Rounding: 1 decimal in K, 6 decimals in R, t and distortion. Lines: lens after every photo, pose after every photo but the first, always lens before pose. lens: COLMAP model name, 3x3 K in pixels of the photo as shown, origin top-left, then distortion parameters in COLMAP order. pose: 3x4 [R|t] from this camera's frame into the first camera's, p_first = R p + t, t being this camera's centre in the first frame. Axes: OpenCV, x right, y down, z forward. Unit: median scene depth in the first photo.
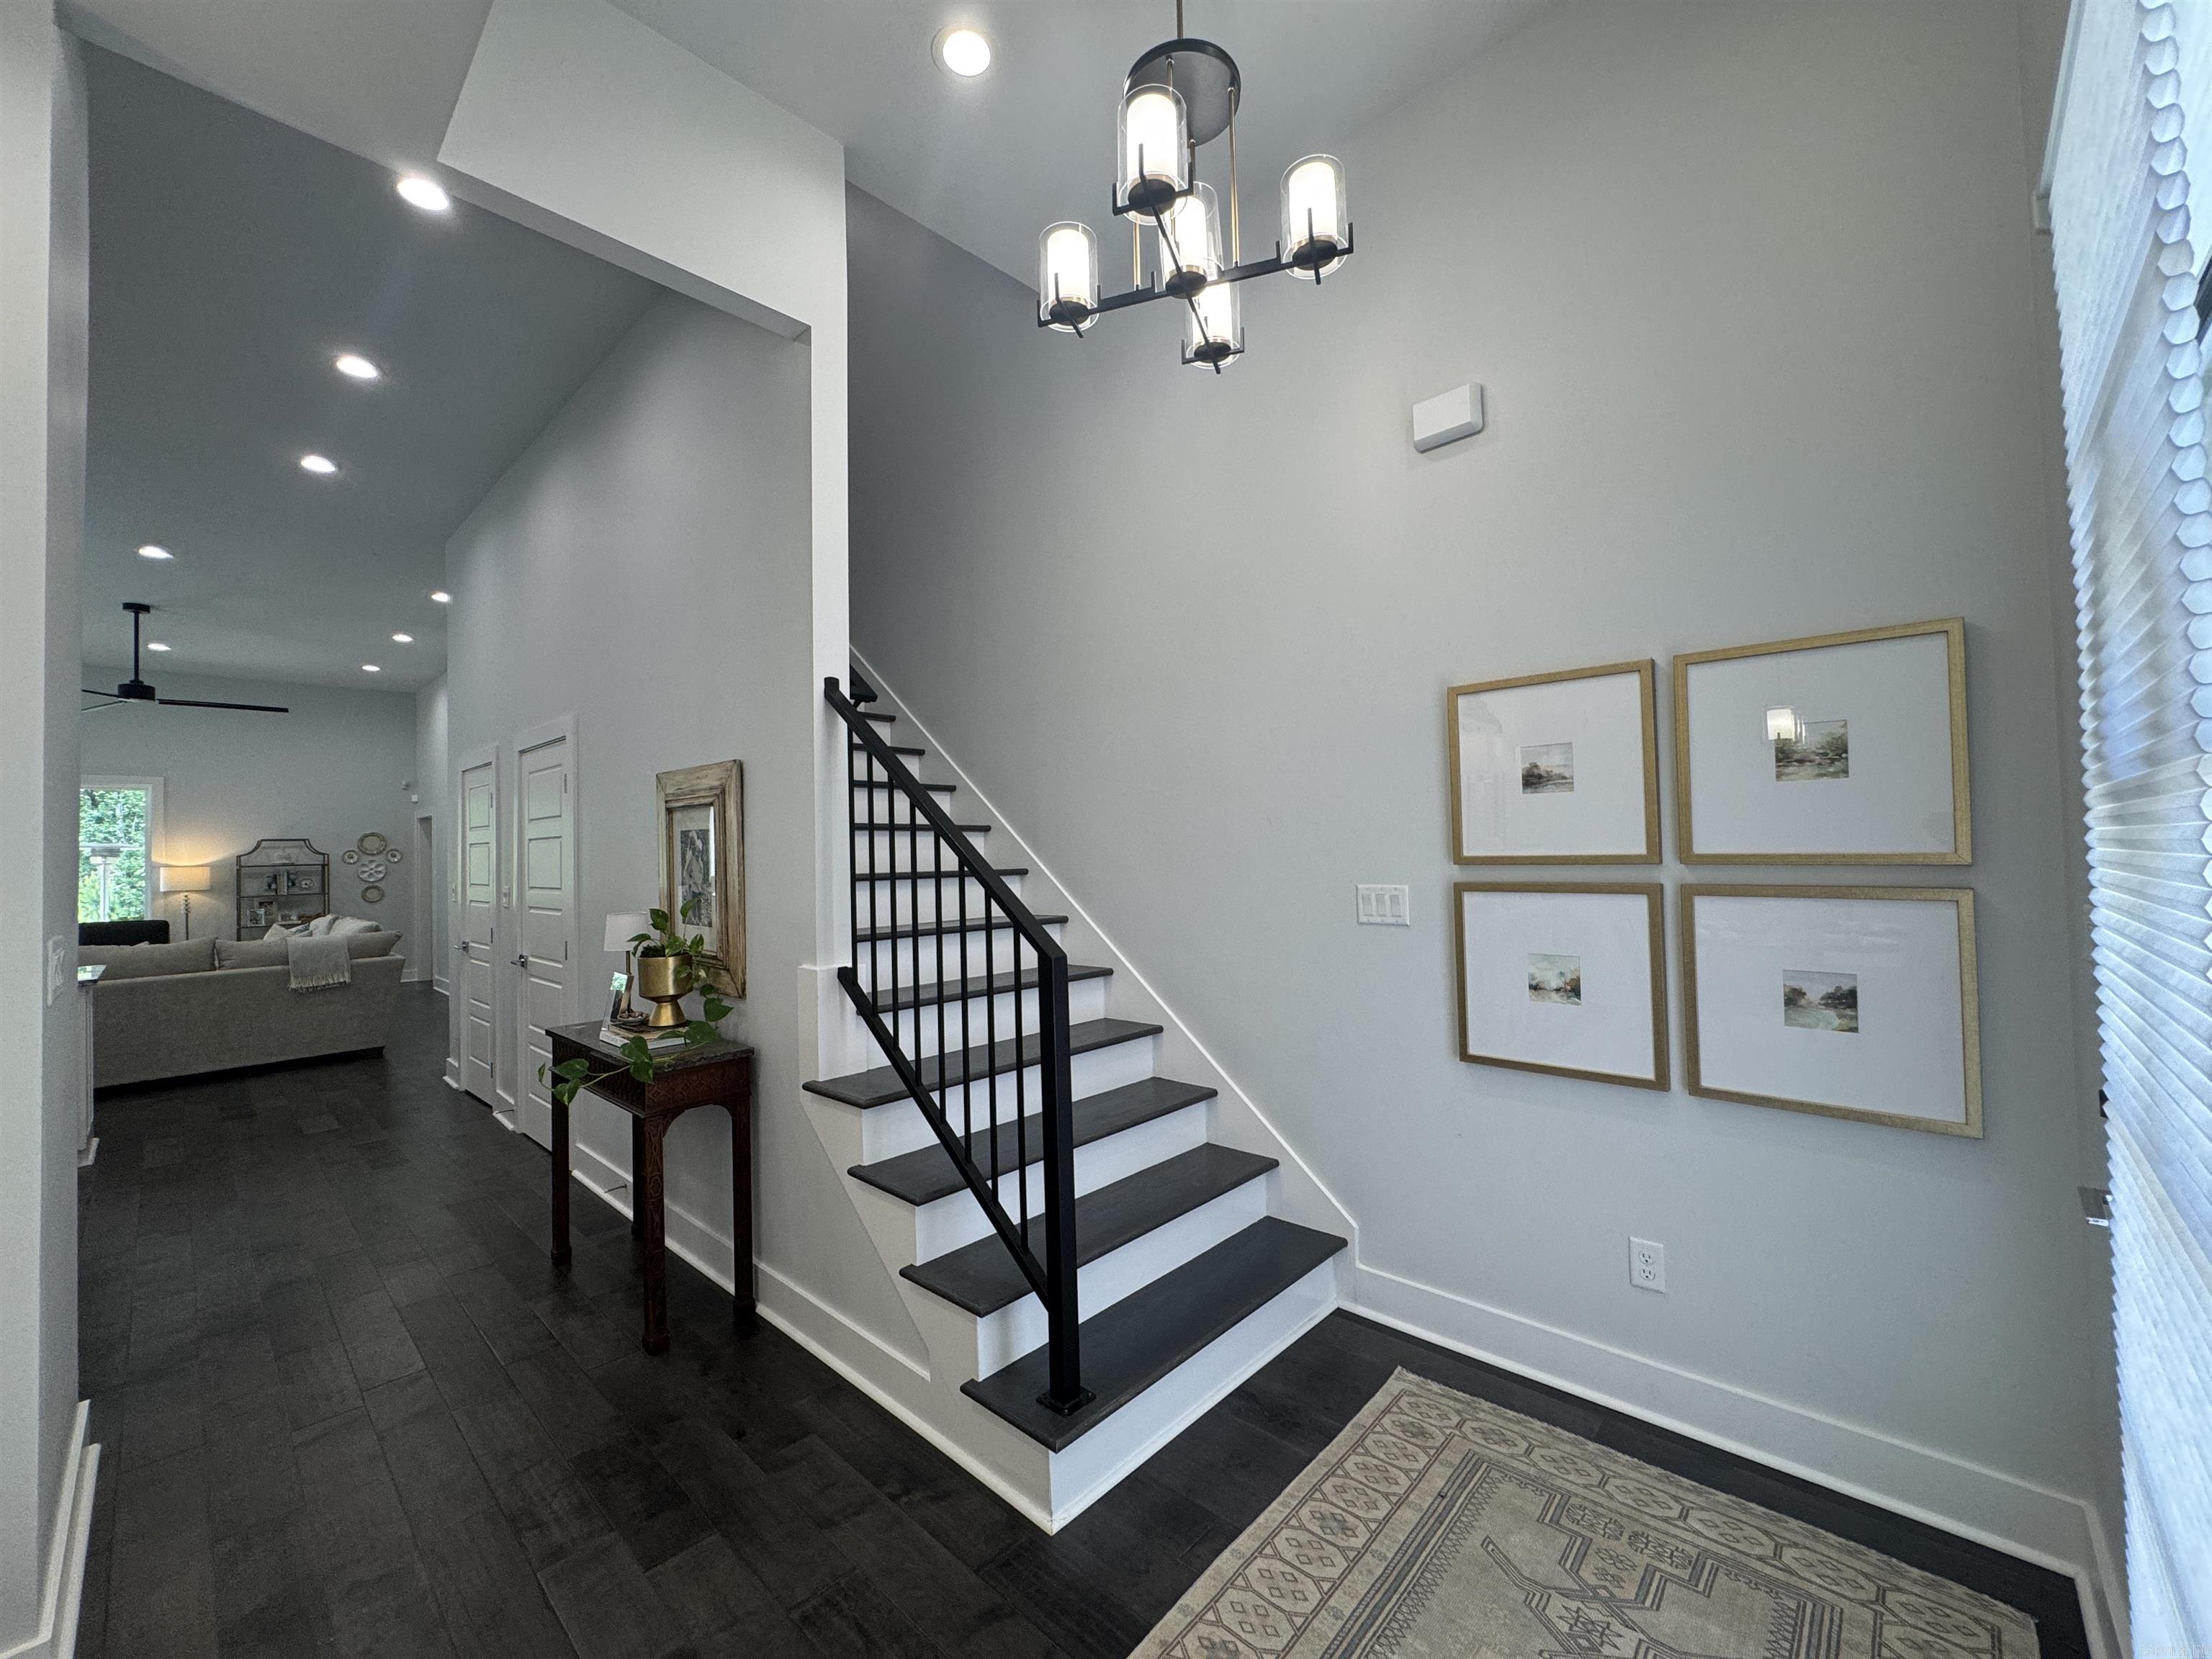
lens RADIAL K [[887.4, 0, 1104.8], [0, 887.4, 828.1], [0, 0, 1]] dist [-0.002705, 0.000029]
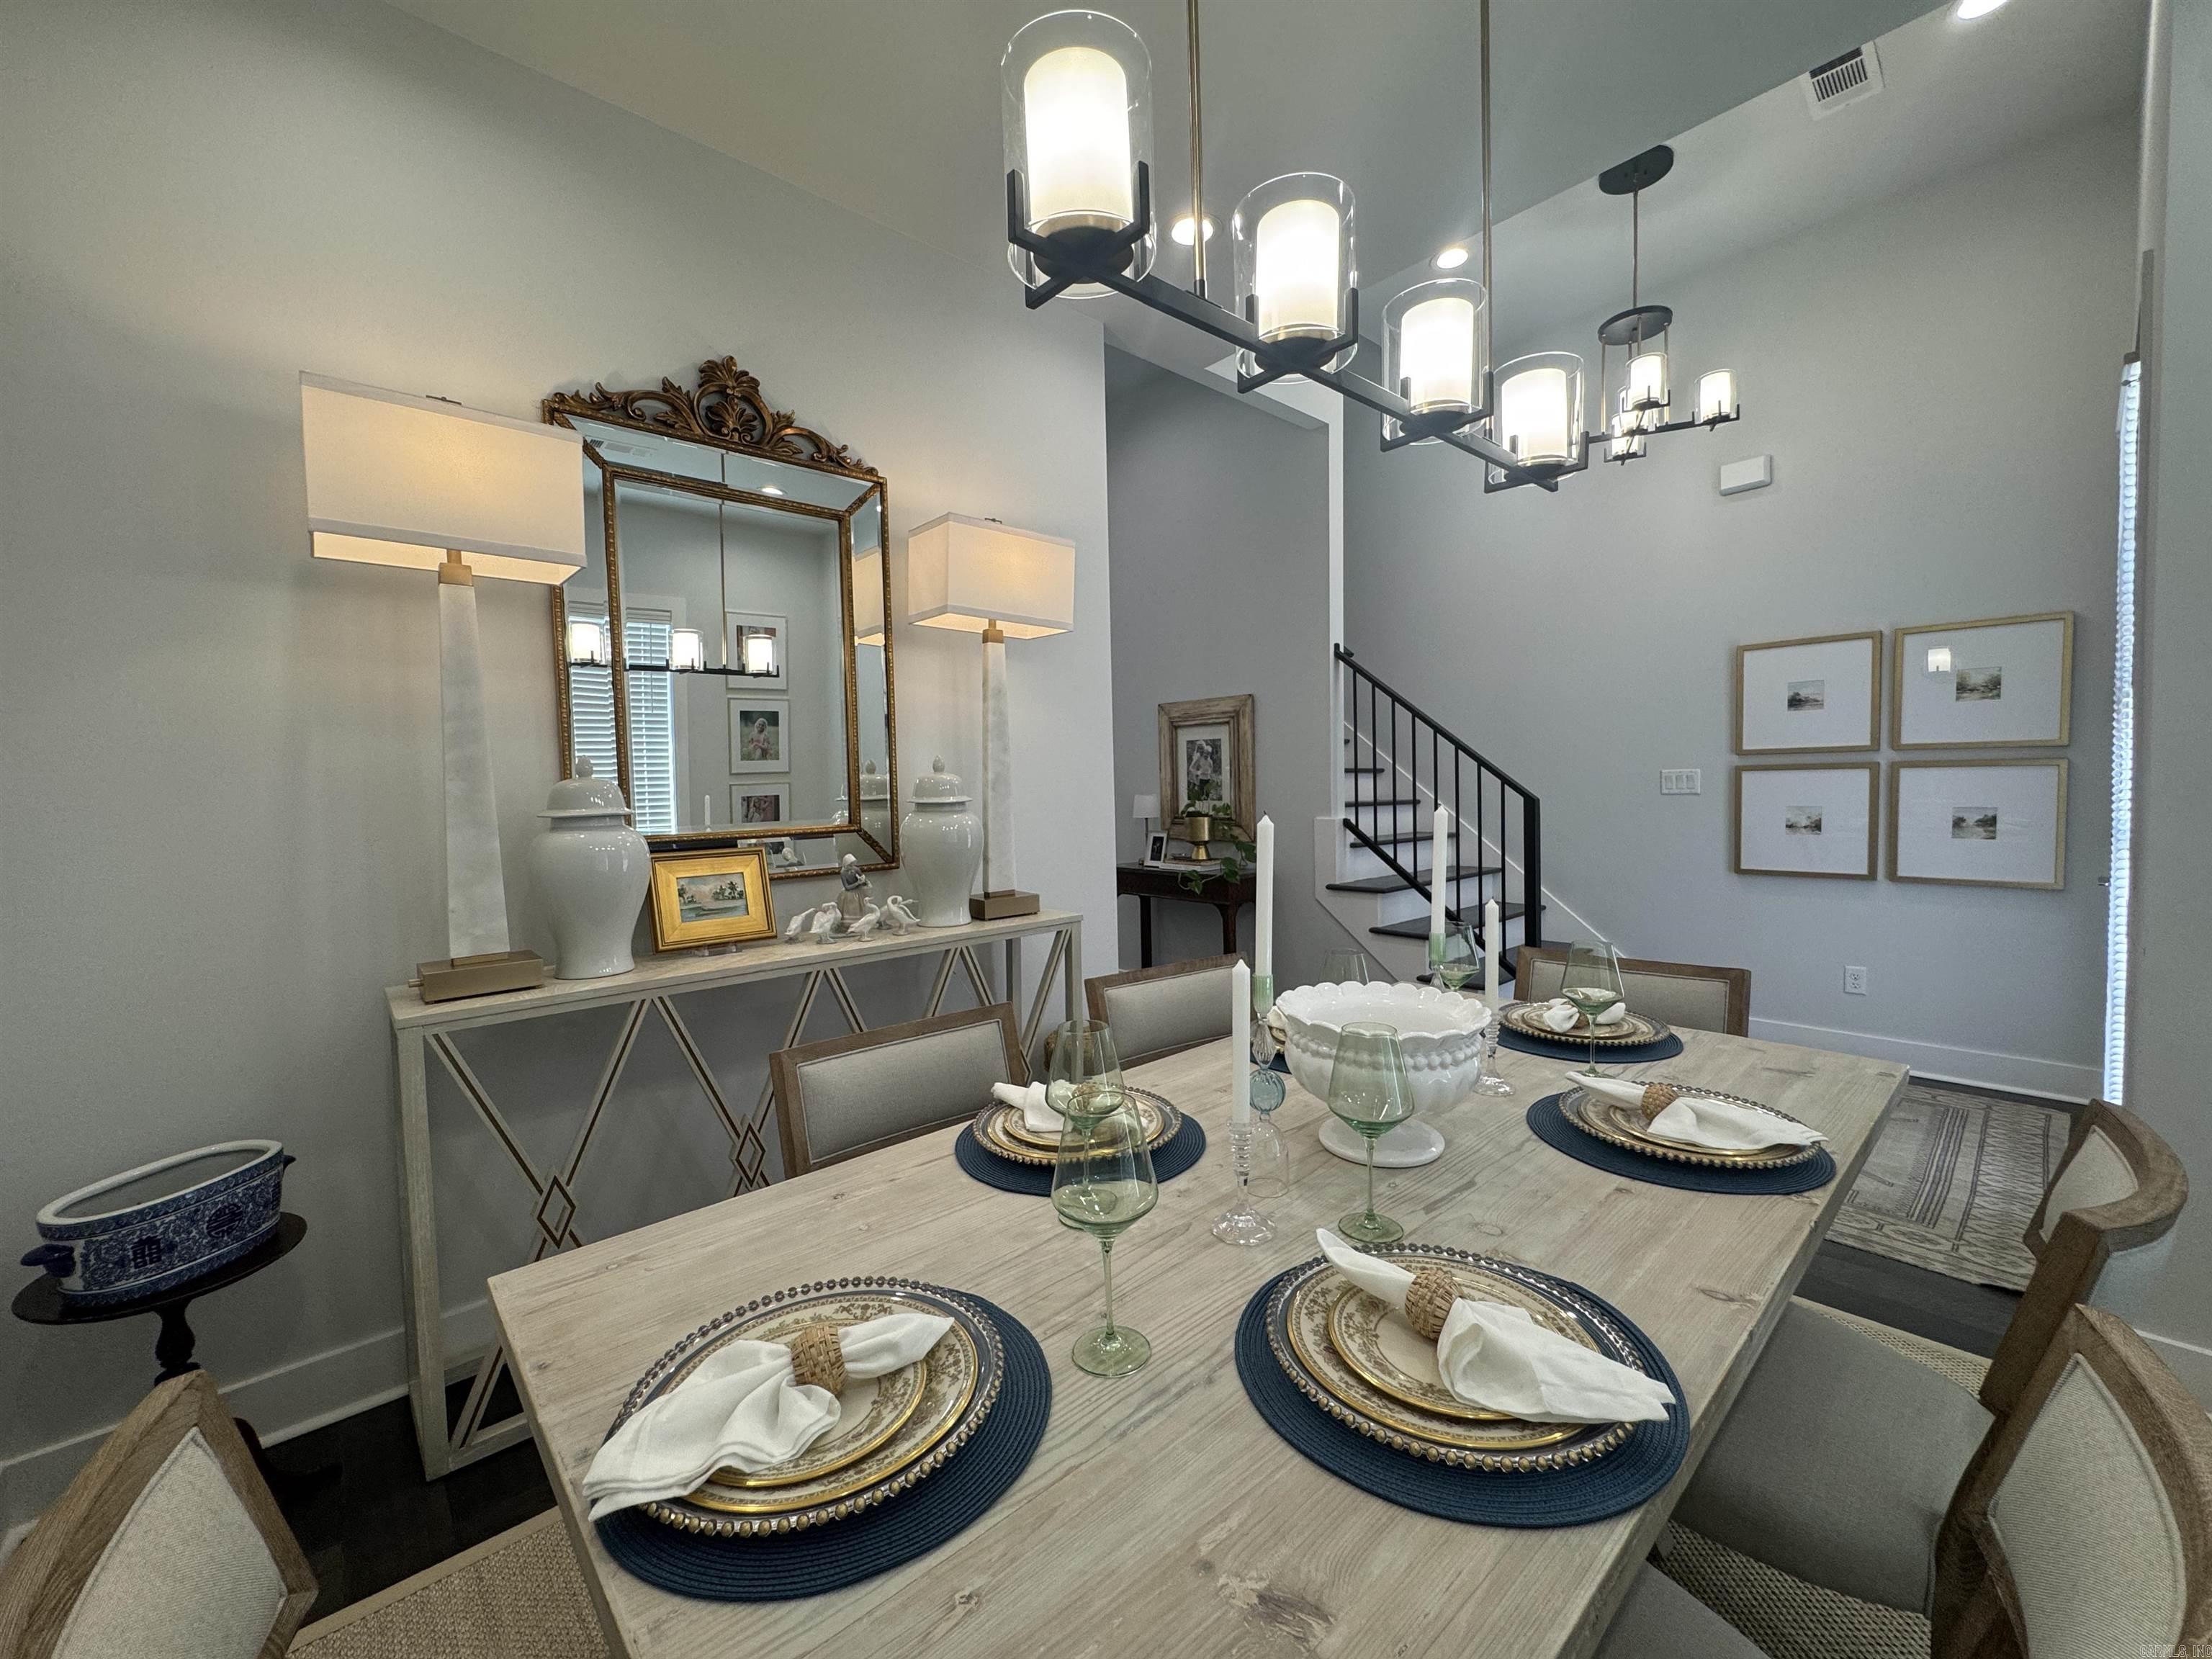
lens RADIAL K [[887.4, 0, 1104.8], [0, 887.4, 828.1], [0, 0, 1]] dist [-0.002705, 0.000029]
pose [[0.996902, 0.004047, -0.078546, -0.739783], [0.001709, 0.997325, 0.073072, 0.062246], [0.078632, -0.072980, 0.994229, -0.845081]]
